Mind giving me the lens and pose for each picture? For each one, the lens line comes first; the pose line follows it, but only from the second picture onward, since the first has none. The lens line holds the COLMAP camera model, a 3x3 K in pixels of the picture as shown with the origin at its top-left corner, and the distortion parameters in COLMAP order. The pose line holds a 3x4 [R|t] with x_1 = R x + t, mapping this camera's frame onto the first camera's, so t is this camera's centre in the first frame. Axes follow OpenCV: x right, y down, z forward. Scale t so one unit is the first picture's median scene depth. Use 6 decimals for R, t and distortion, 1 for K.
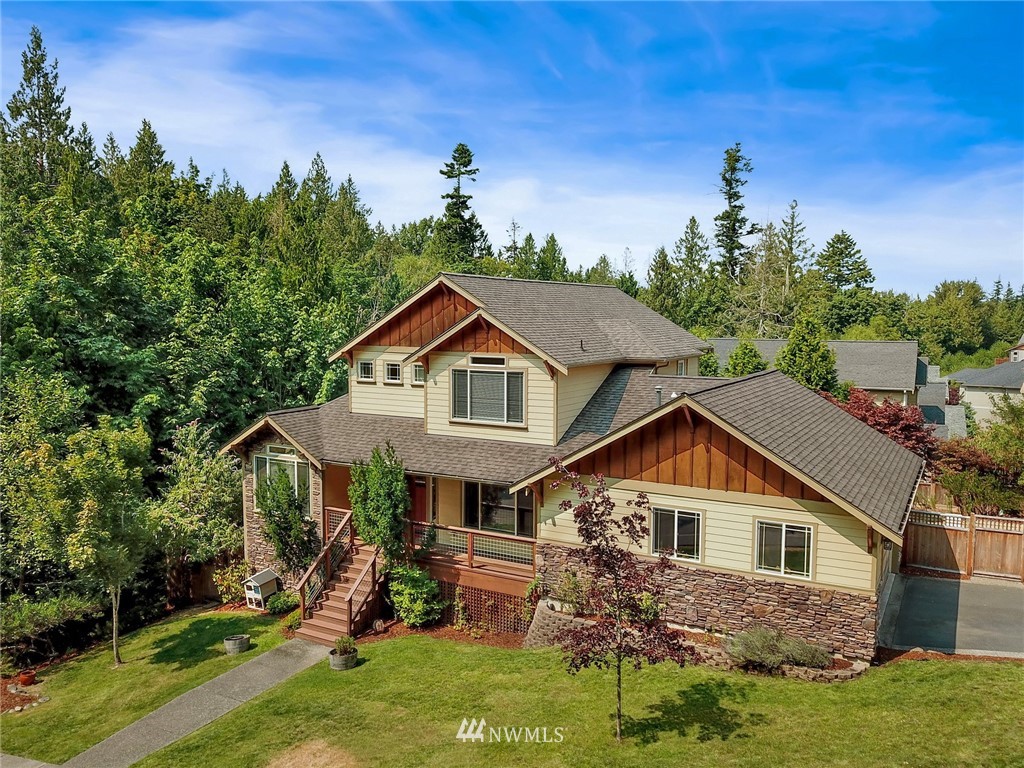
lens RADIAL K [[806.7, 0, 512.0], [0, 806.7, 388.2], [0, 0, 1]] dist [0.005812, -0.004876]
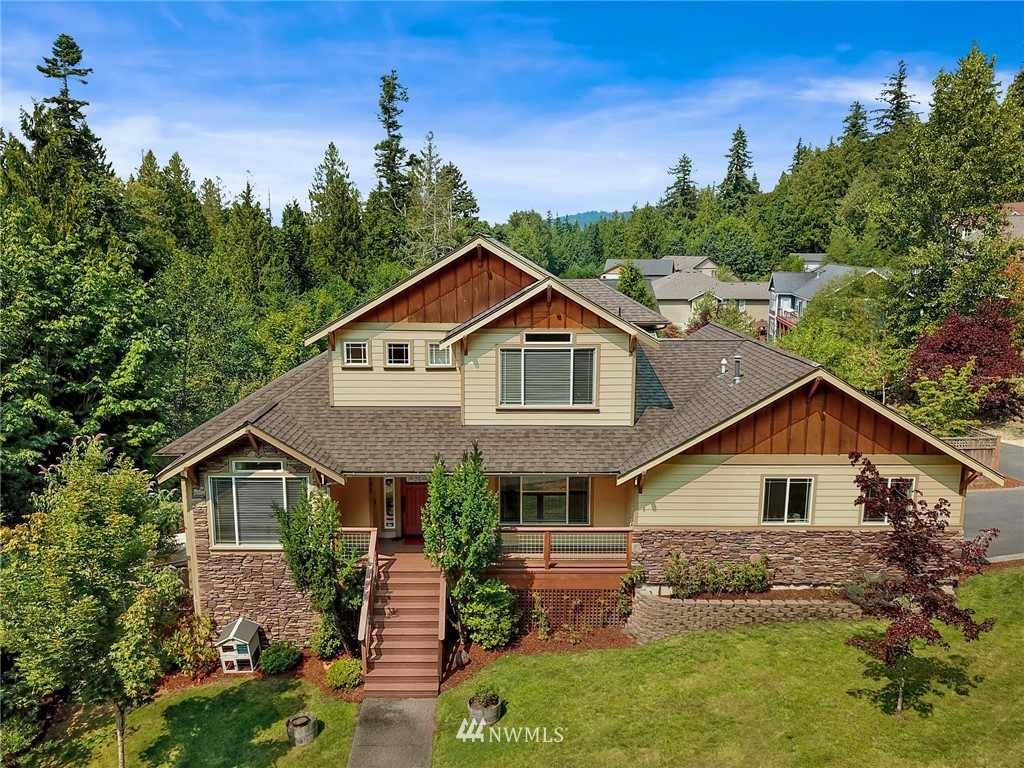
lens RADIAL K [[803.7, 0, 512.0], [0, 803.7, 384.0], [0, 0, 1]] dist [0.000153, 0.001050]
pose [[0.864474, -0.090505, 0.494463, -0.469660], [0.045866, 0.993757, 0.101706, -0.069604], [-0.500581, -0.065243, 0.863228, 0.238414]]
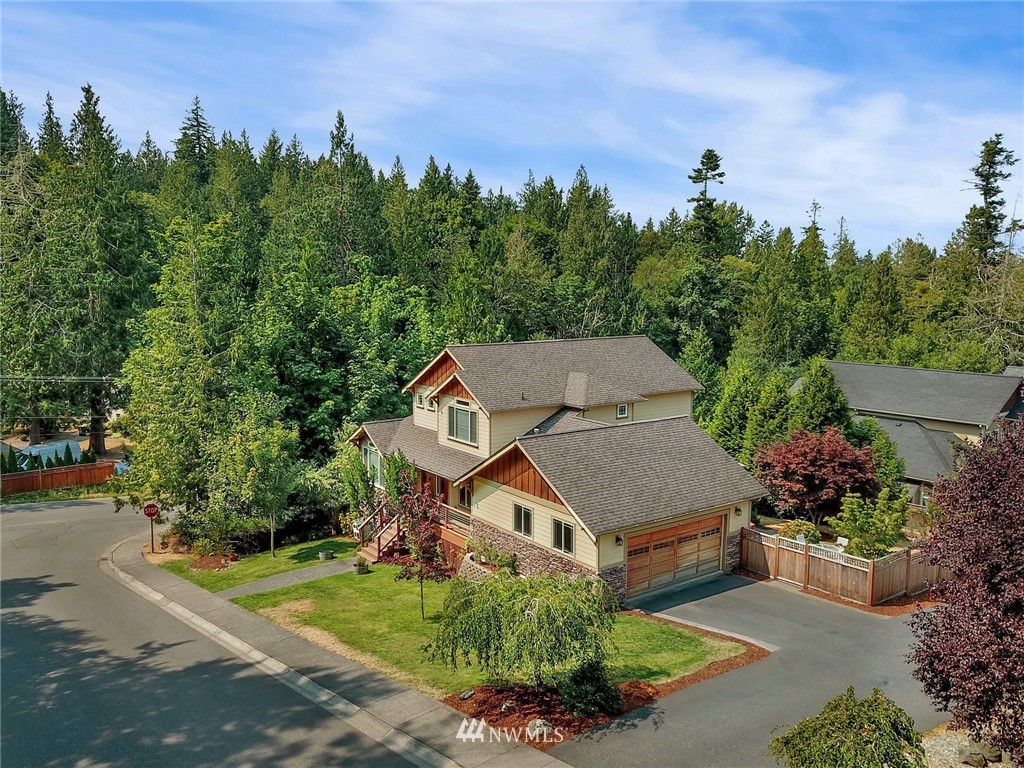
lens RADIAL K [[818.3, 0, 512.0], [0, 818.3, 384.0], [0, 0, 1]] dist [0.006094, -0.002027]
pose [[0.913872, 0.052561, -0.402586, 0.667528], [-0.039021, 0.998365, 0.041767, -0.134170], [0.404123, -0.022460, 0.914429, -0.424441]]
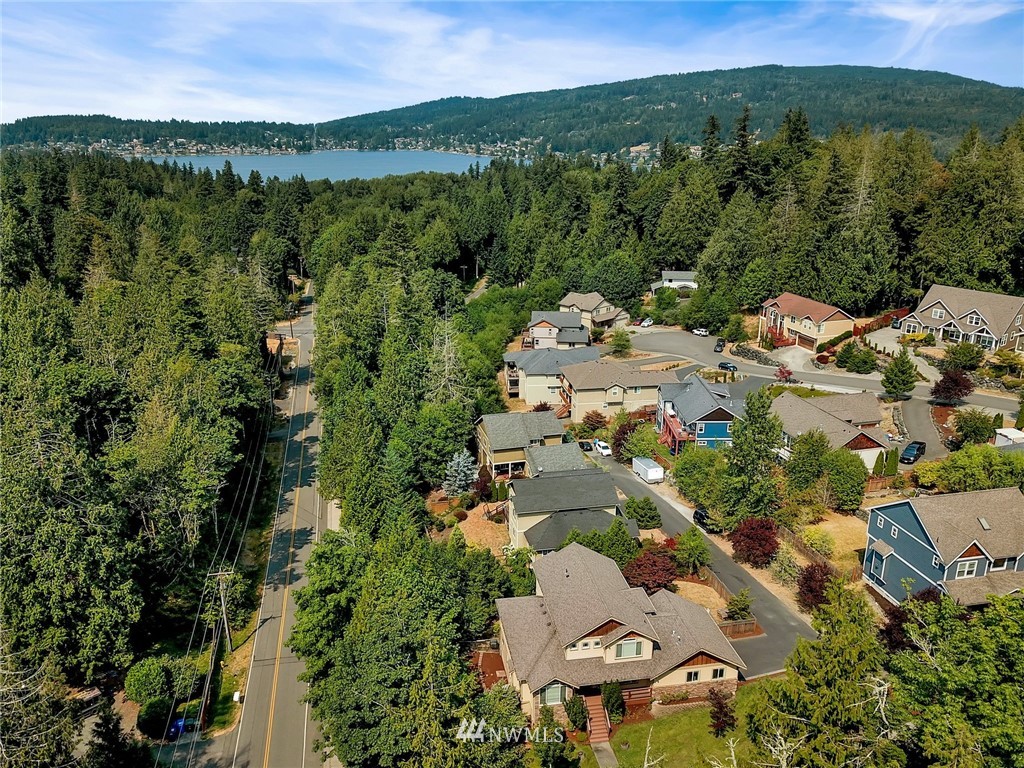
lens RADIAL K [[818.3, 0, 512.0], [0, 818.3, 384.0], [0, 0, 1]] dist [0.006094, -0.002027]
pose [[0.765682, -0.203542, 0.610165, -1.990145], [0.053677, 0.965523, 0.254725, -1.718733], [-0.640976, -0.162287, 0.750209, -0.885029]]
